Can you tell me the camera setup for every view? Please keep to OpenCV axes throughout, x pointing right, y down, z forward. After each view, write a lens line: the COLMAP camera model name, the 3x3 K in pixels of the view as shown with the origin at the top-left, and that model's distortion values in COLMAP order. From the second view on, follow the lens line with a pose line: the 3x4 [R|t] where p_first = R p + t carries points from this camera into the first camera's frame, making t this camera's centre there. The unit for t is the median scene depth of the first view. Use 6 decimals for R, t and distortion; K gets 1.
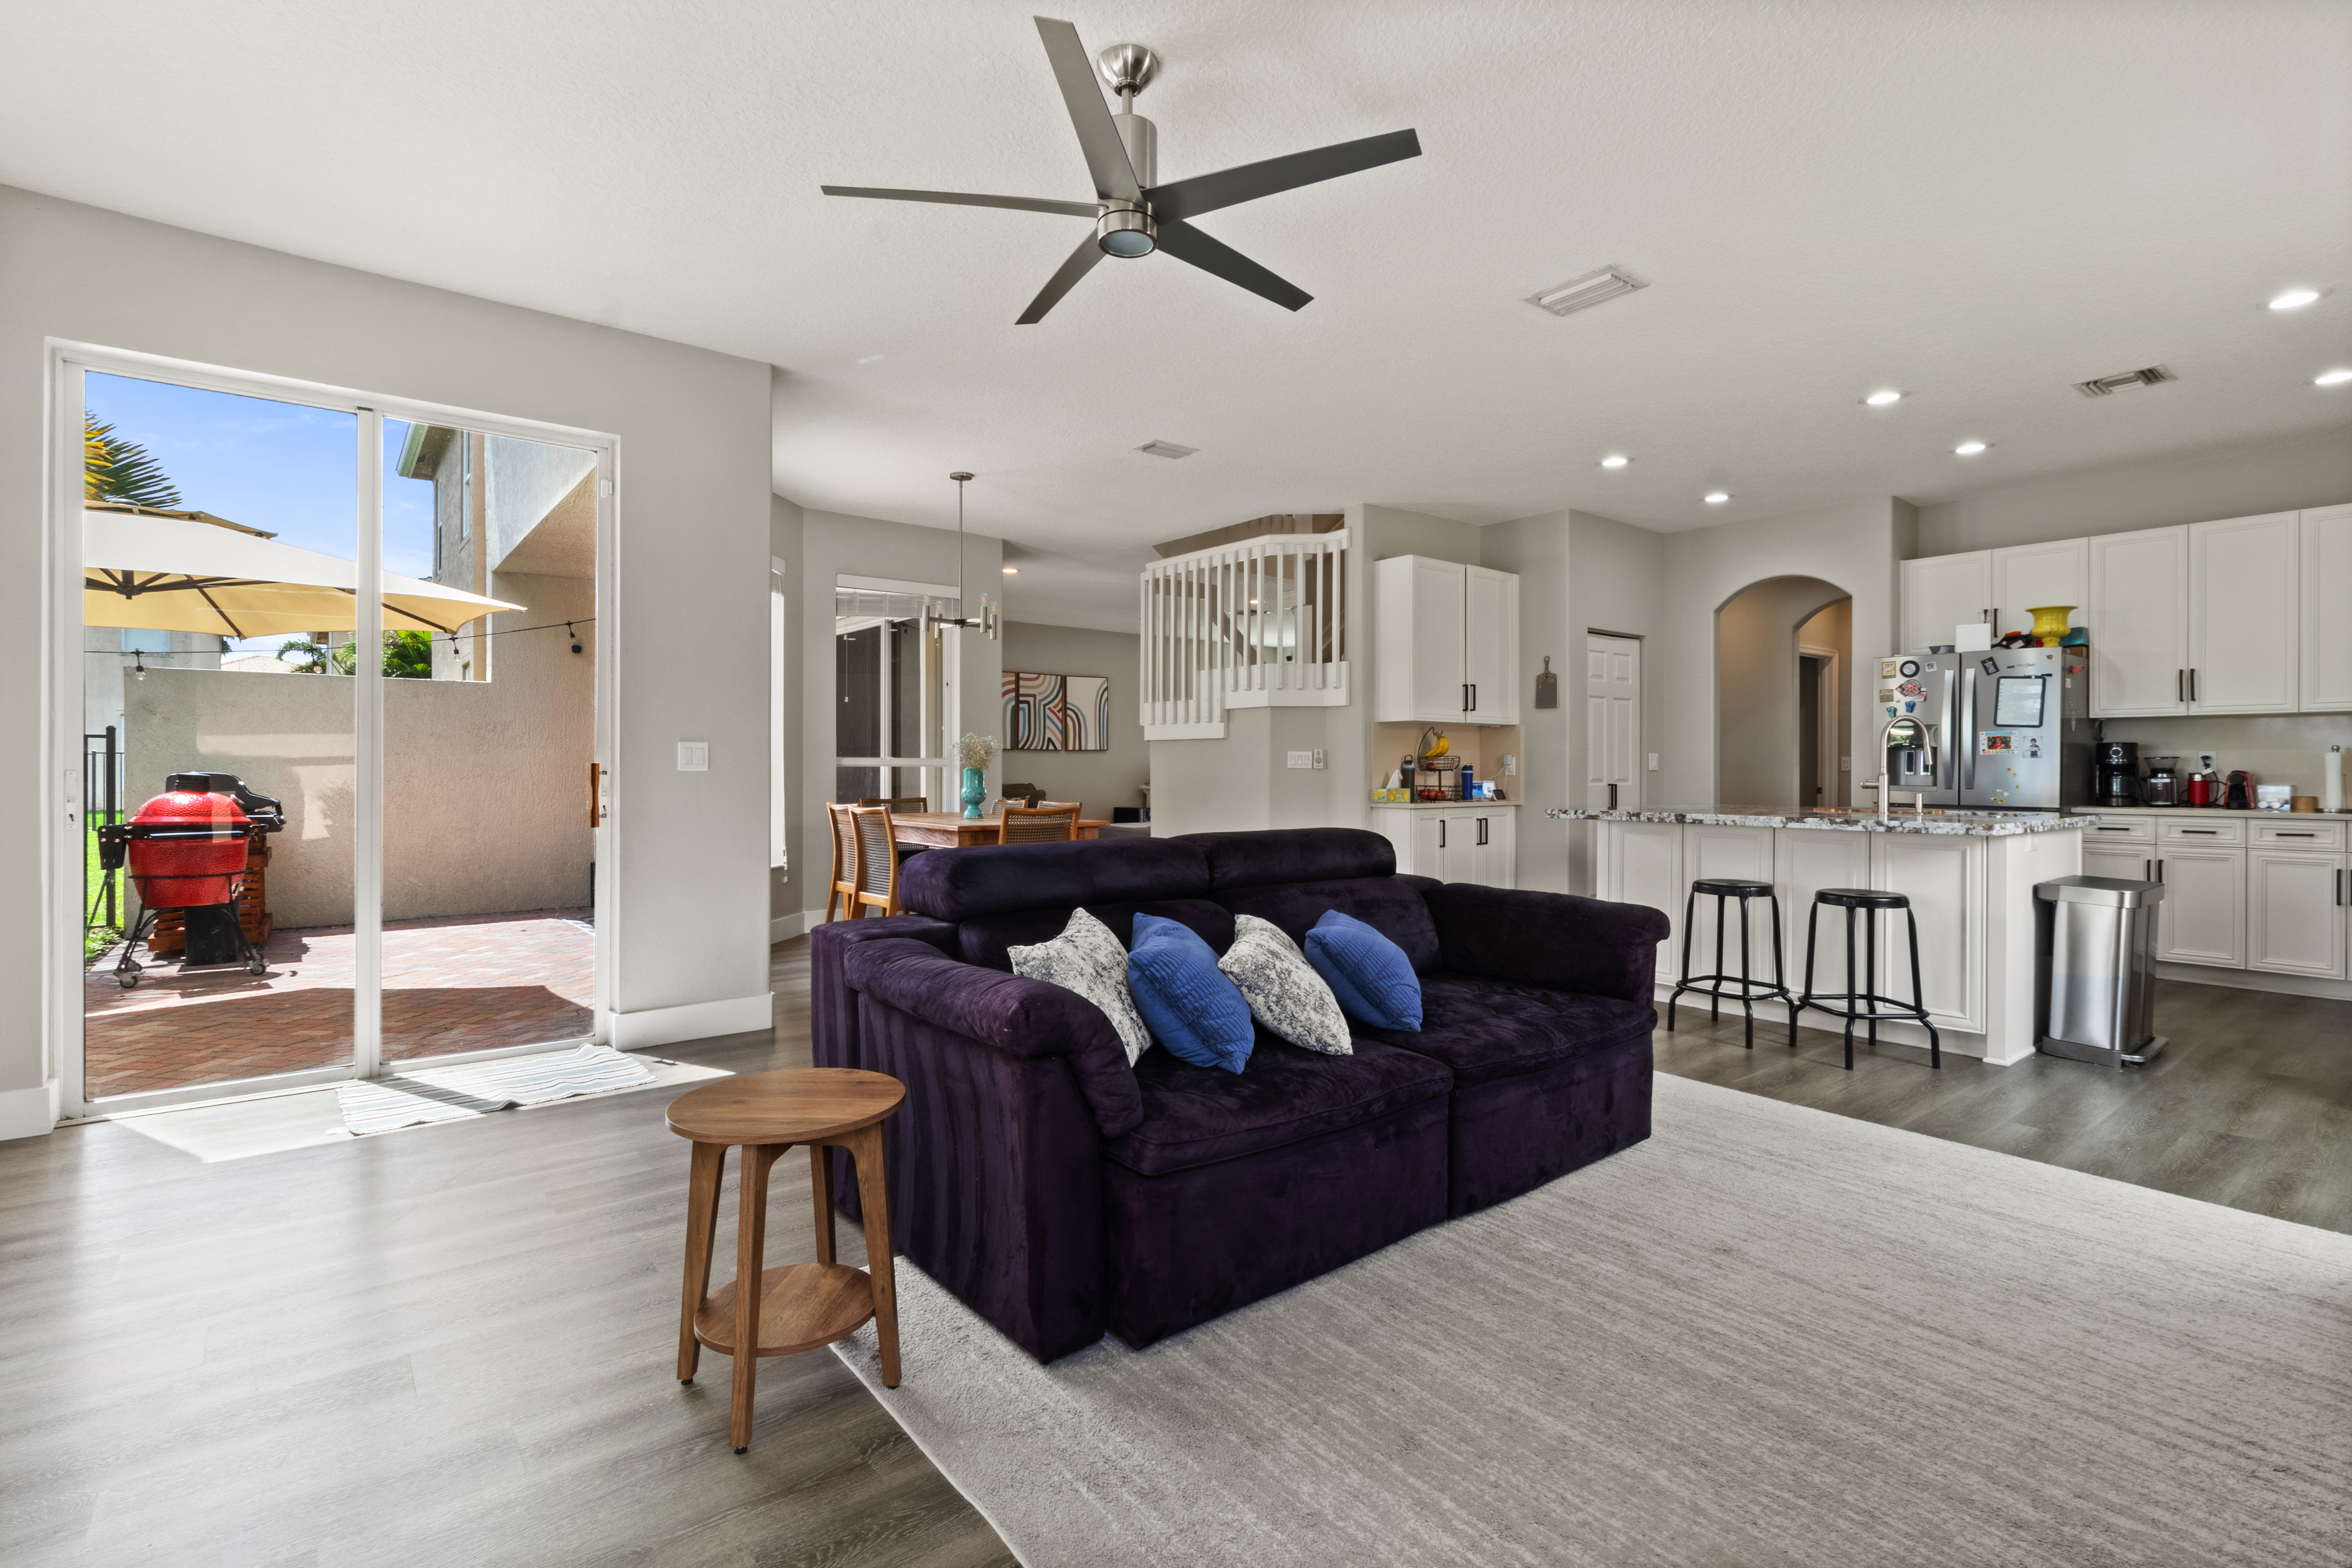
lens RADIAL K [[1096.8, 0, 1187.3], [0, 1096.8, 763.3], [0, 0, 1]] dist [0.003669, -0.001032]
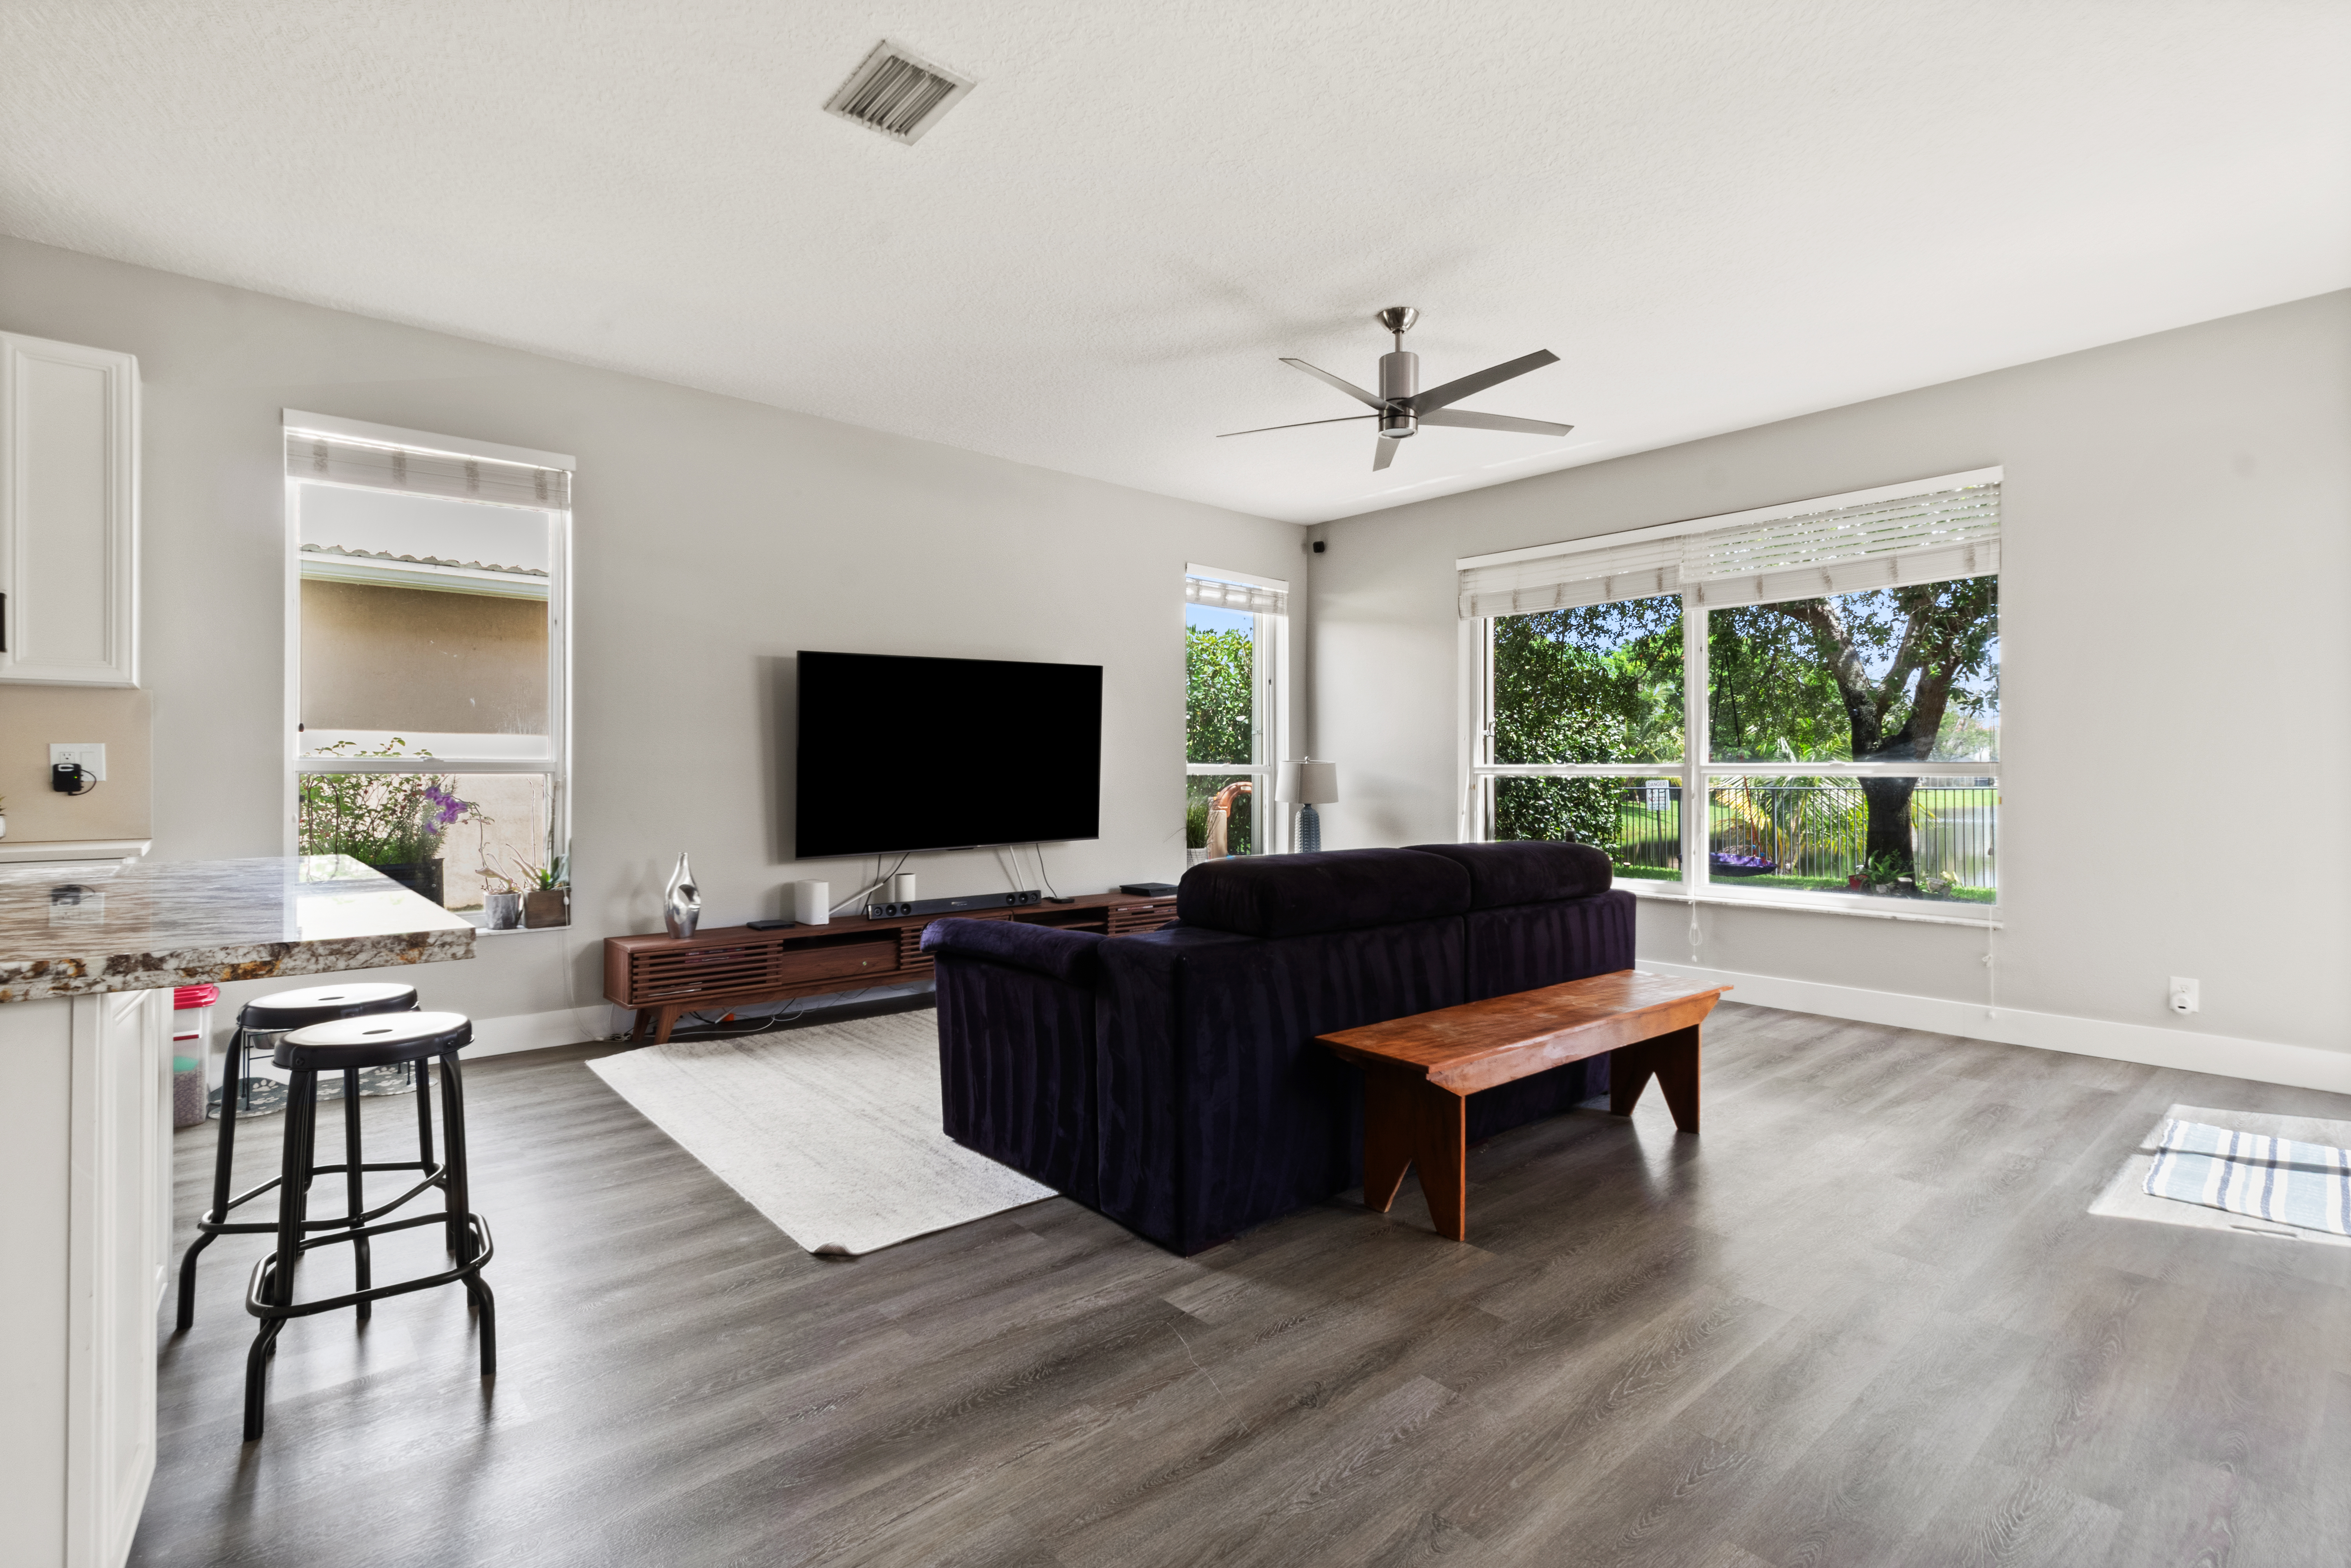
lens RADIAL K [[1096.3, 0, 1175.0], [0, 1096.3, 754.6], [0, 0, 1]] dist [0.003669, -0.001032]
pose [[-0.998965, -0.004685, -0.045242, 0.160726], [-0.003768, 0.999786, -0.020327, 0.002702], [0.045328, -0.020135, -0.998769, 1.236055]]
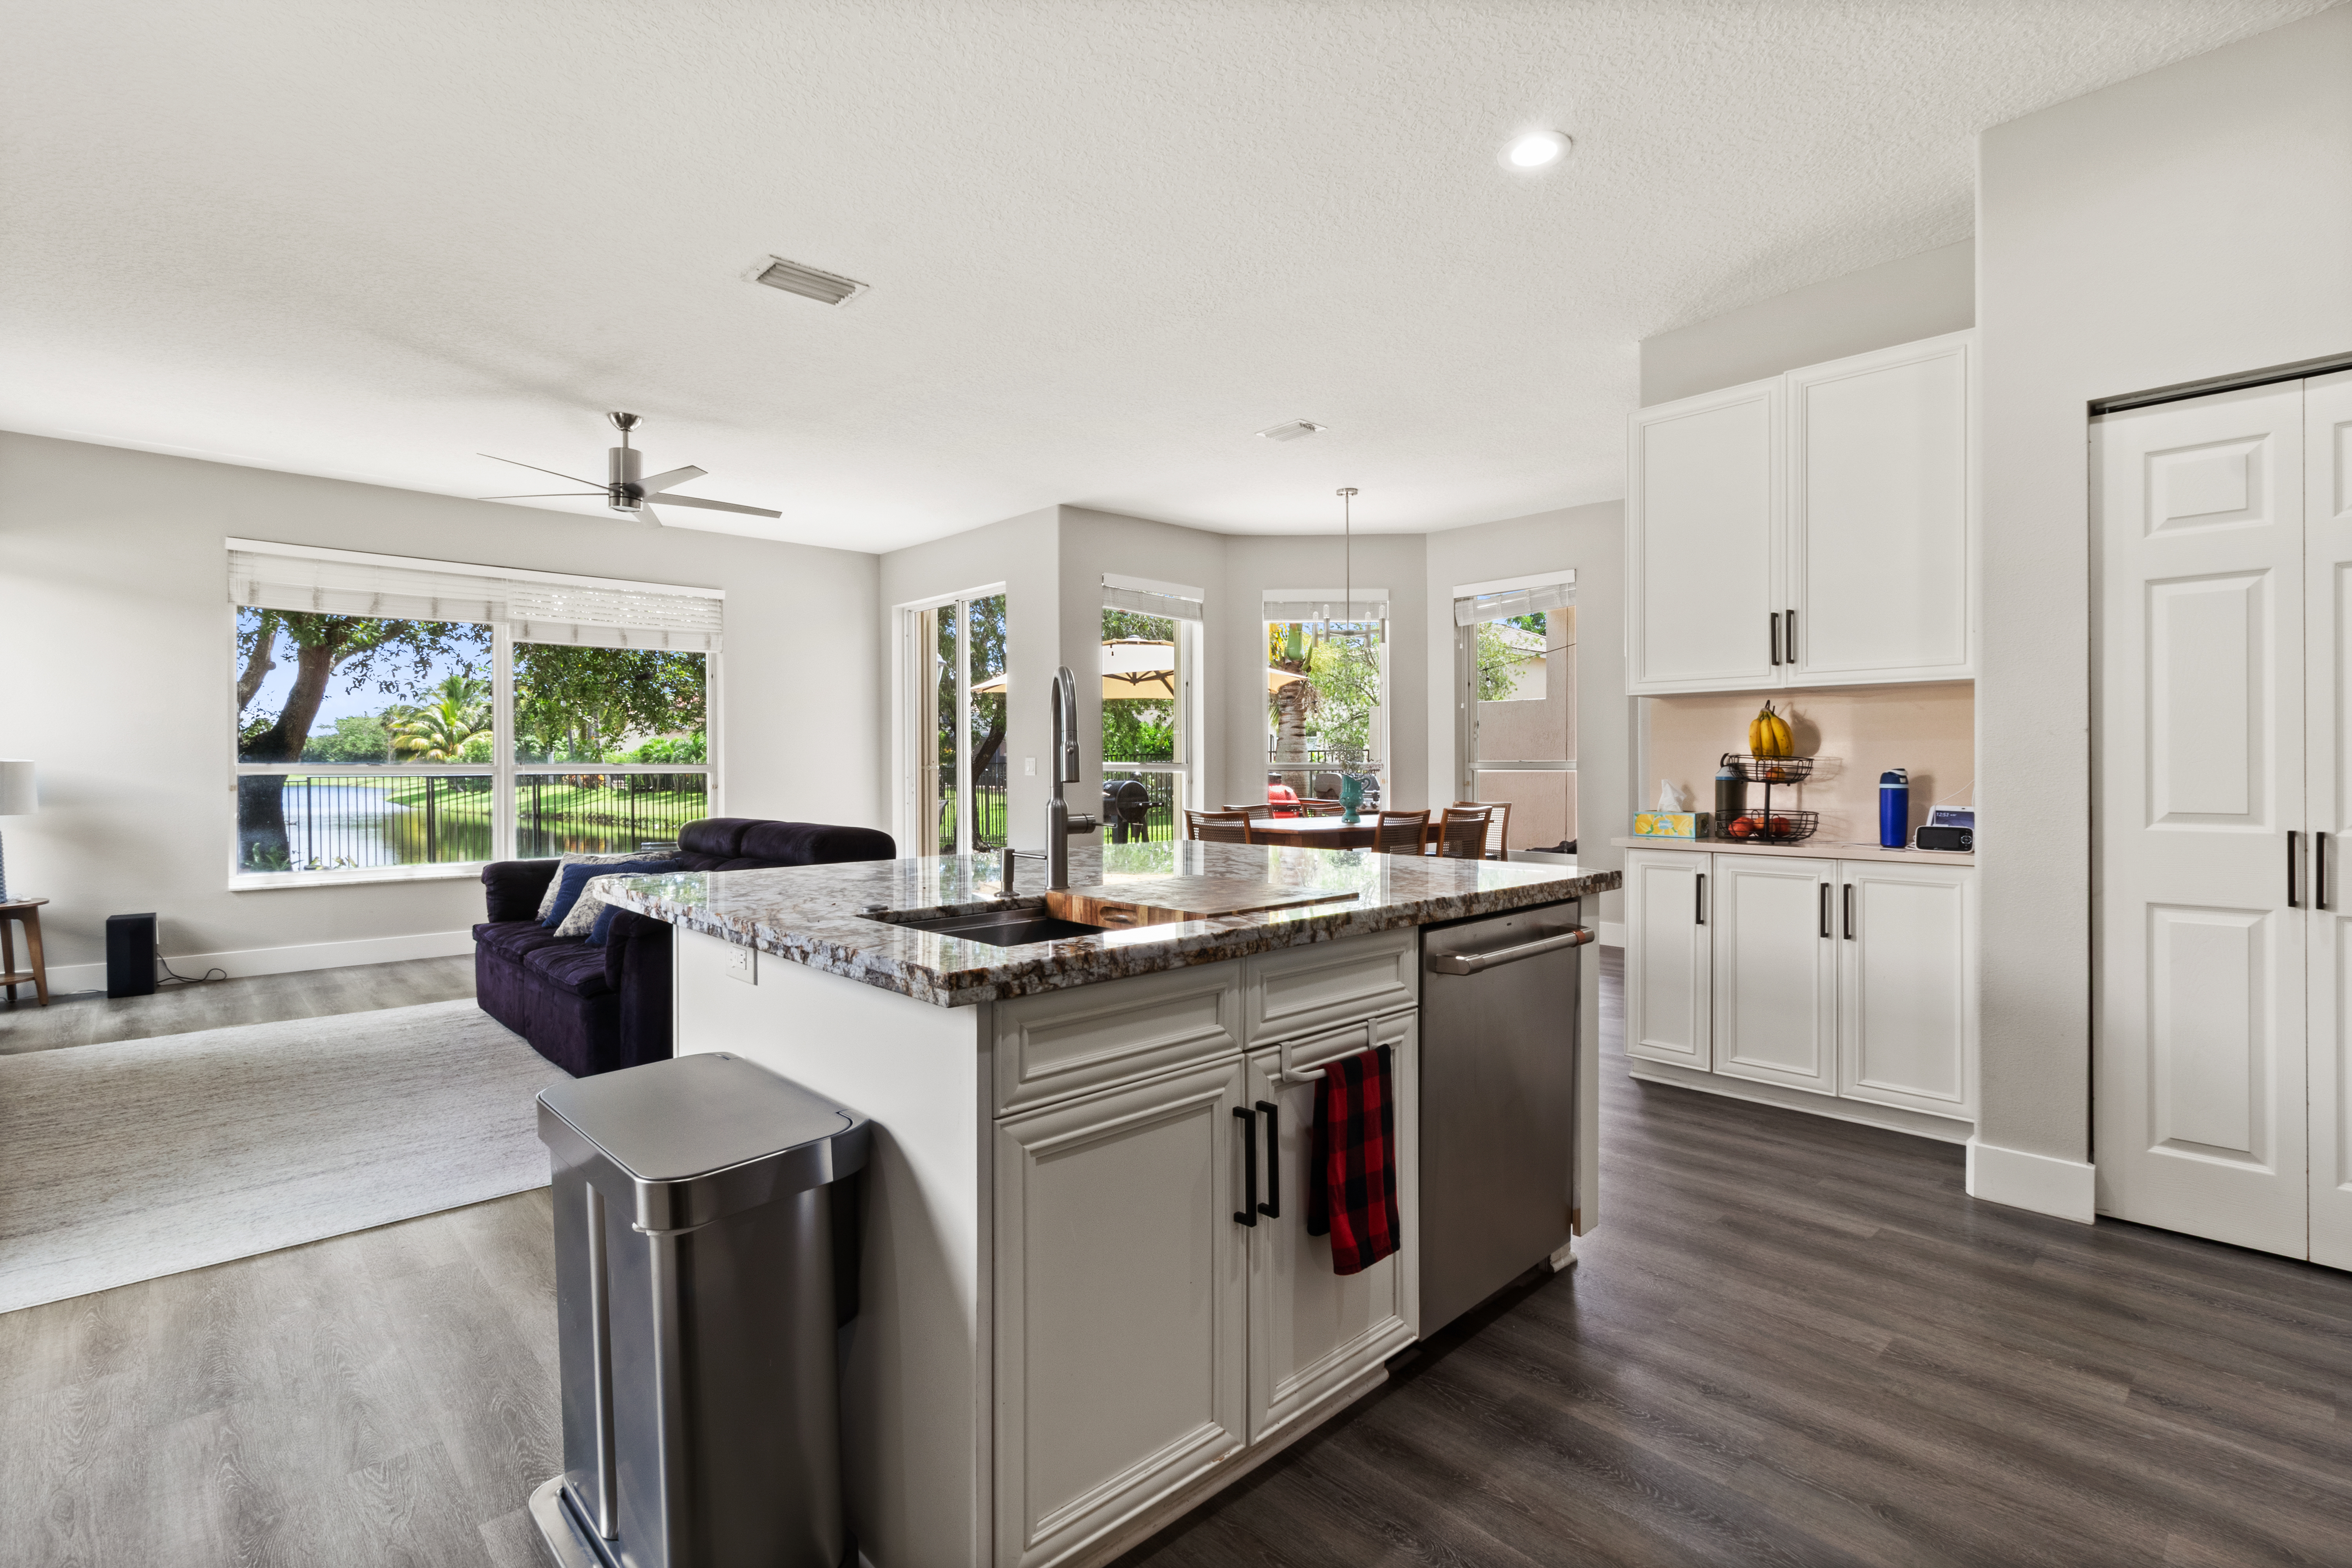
lens RADIAL K [[1096.9, 0, 1176.9], [0, 1096.9, 768.1], [0, 0, 1]] dist [0.003669, -0.001032]
pose [[0.070492, -0.000392, -0.997512, 0.972118], [0.005527, 0.999985, -0.000003, -0.003219], [0.997497, -0.005513, 0.070493, 0.909685]]
